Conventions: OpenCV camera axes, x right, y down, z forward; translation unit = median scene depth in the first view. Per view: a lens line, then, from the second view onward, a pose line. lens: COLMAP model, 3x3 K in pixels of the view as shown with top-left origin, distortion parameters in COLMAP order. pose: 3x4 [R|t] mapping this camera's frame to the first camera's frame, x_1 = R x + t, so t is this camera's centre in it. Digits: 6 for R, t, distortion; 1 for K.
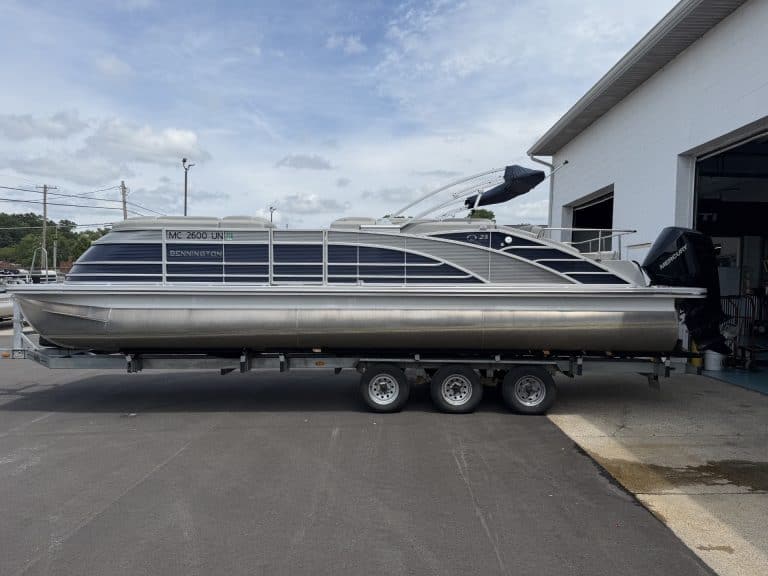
lens RADIAL K [[301.7, 0, 397.2], [0, 301.7, 262.0], [0, 0, 1]] dist [-0.000070, 0.000717]
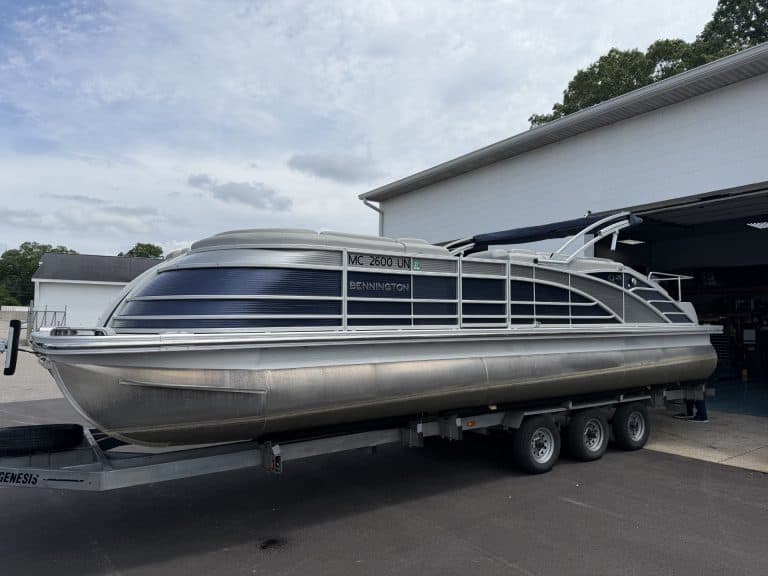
lens RADIAL K [[487.0, 0, 377.0], [0, 487.0, 276.2], [0, 0, 1]] dist [0.009653, 0.001280]
pose [[0.855689, 0.037848, 0.516104, -1.257174], [-0.021257, 0.999051, -0.038022, -0.007558], [-0.517053, 0.021564, 0.855682, 0.016917]]
